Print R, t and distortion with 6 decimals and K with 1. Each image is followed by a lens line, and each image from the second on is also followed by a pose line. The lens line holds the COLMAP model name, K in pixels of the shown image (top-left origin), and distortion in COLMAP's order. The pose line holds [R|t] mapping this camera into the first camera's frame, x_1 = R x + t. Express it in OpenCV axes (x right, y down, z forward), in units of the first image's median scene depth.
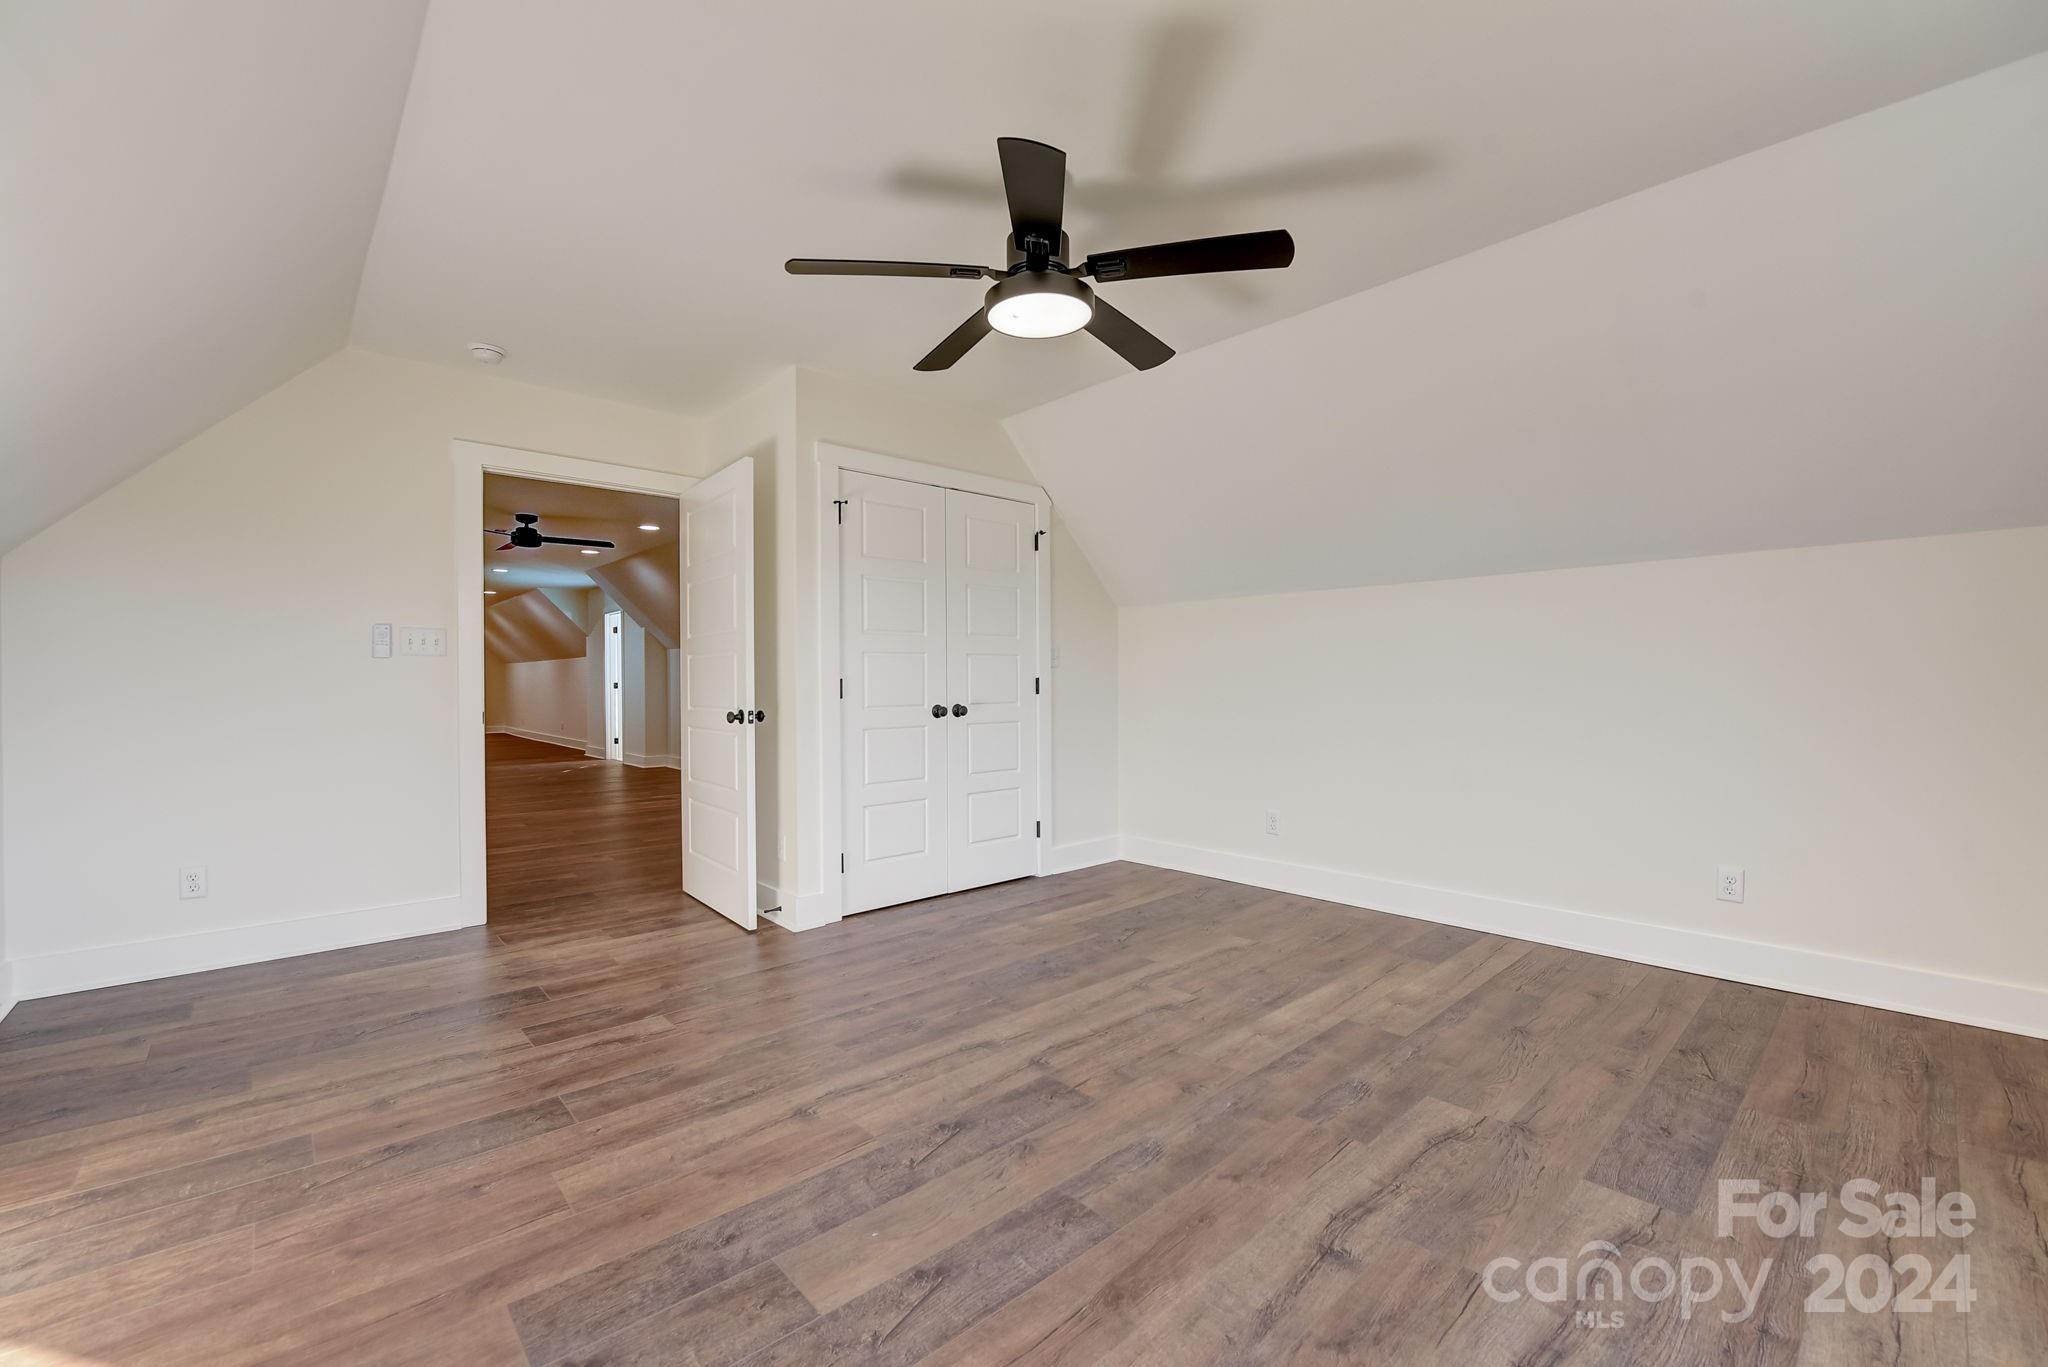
lens RADIAL K [[850.0, 0, 1024.0], [0, 850.0, 683.5], [0, 0, 1]] dist [-0.011411, -0.002338]
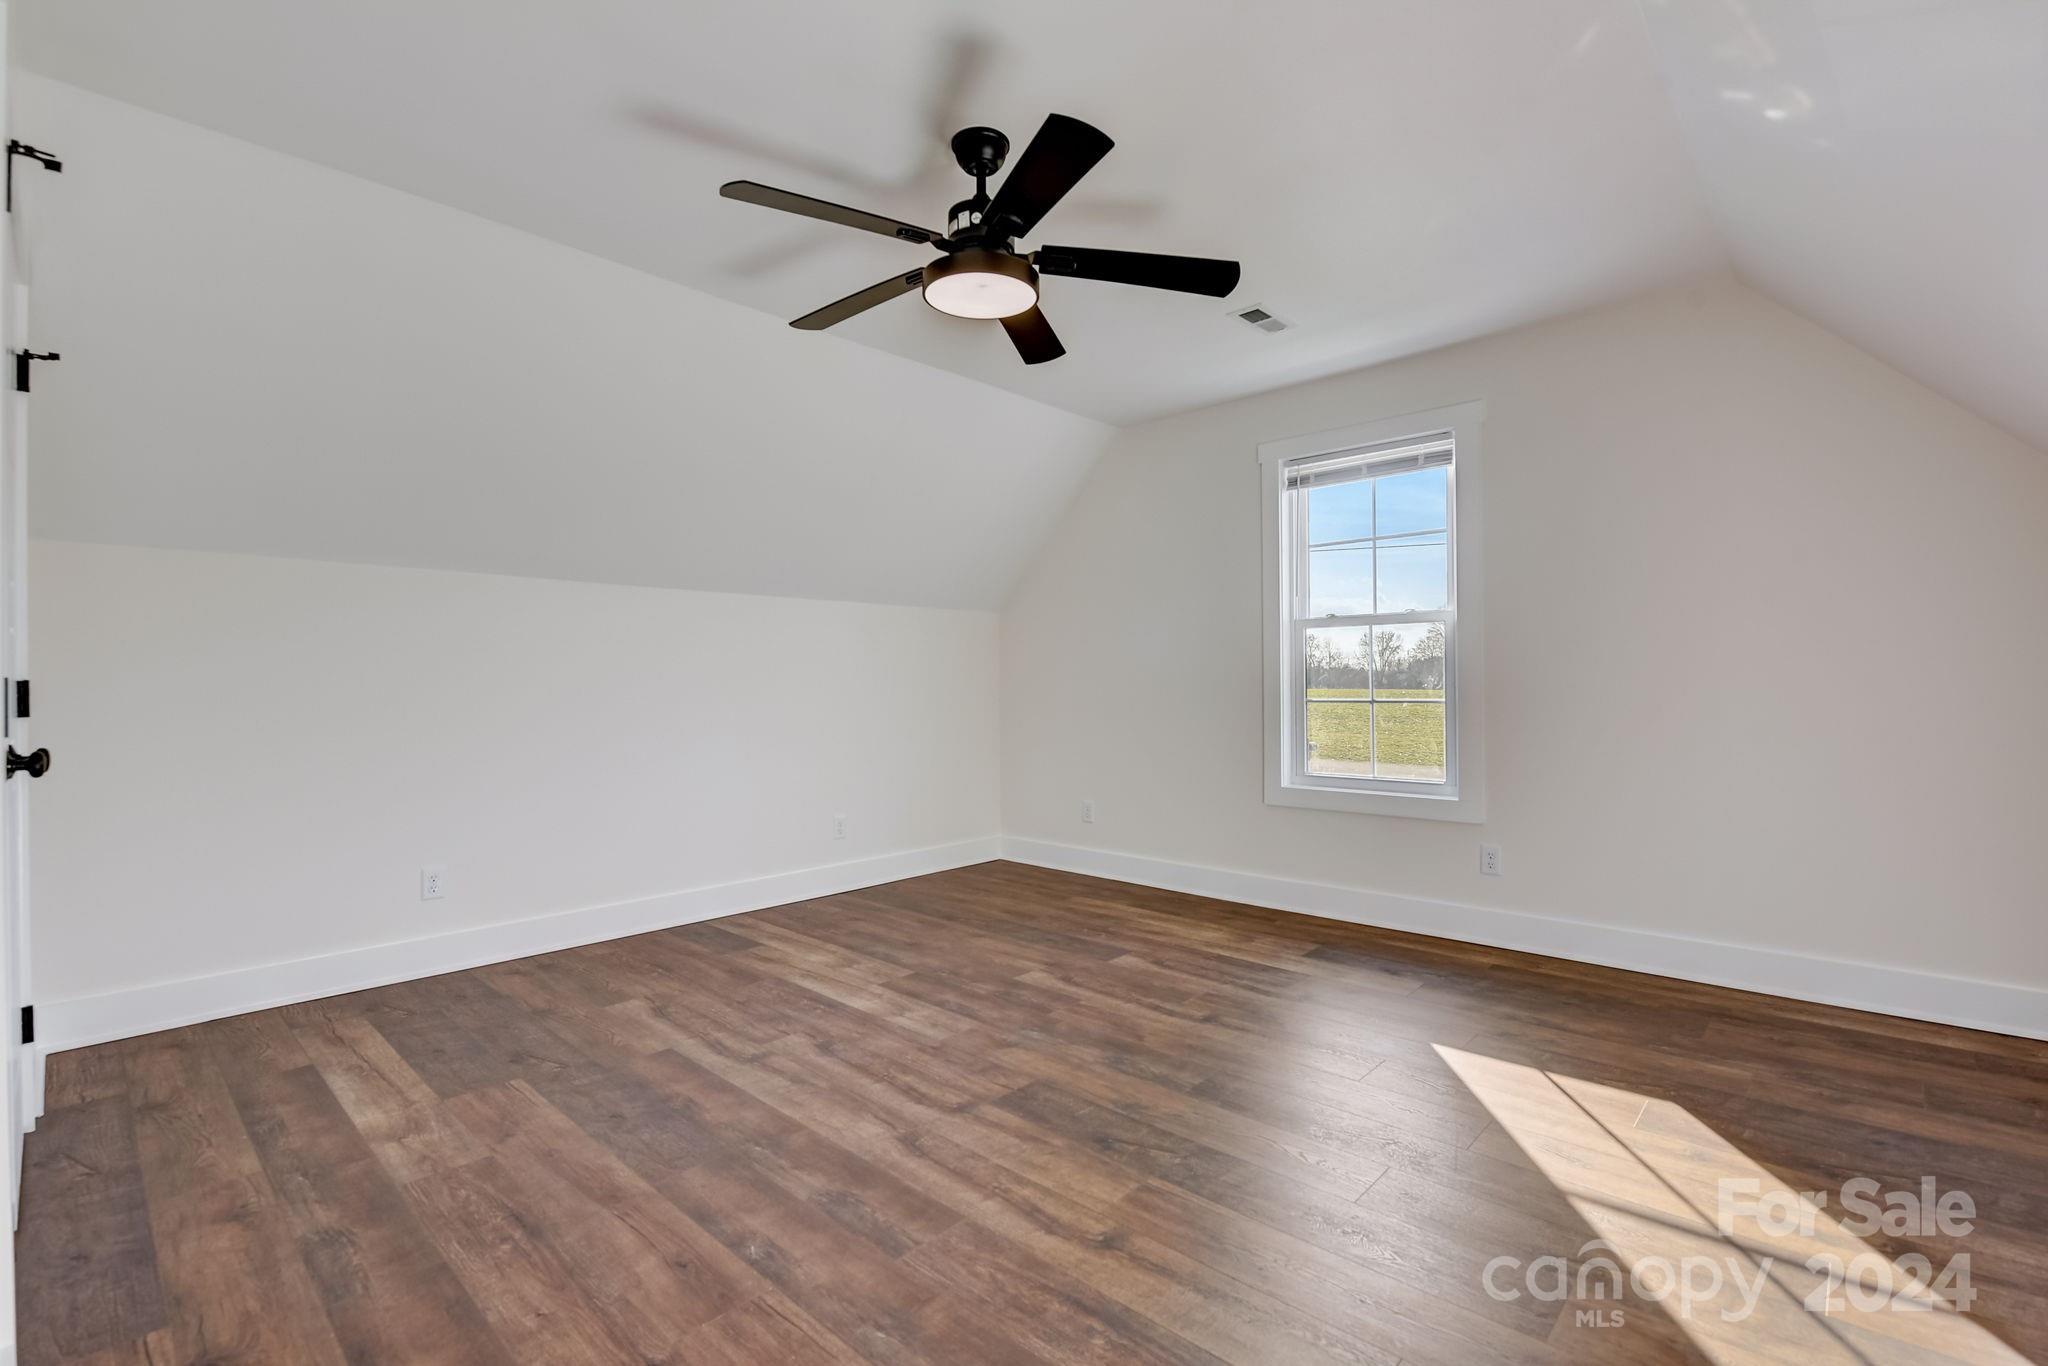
lens RADIAL K [[941.4, 0, 1024.0], [0, 941.4, 683.0], [0, 0, 1]] dist [-0.028631, -0.000690]
pose [[-0.103168, 0.005846, 0.994647, -0.879482], [0.011431, 0.999924, -0.004692, 0.004576], [-0.994598, 0.010886, -0.103227, 0.930183]]
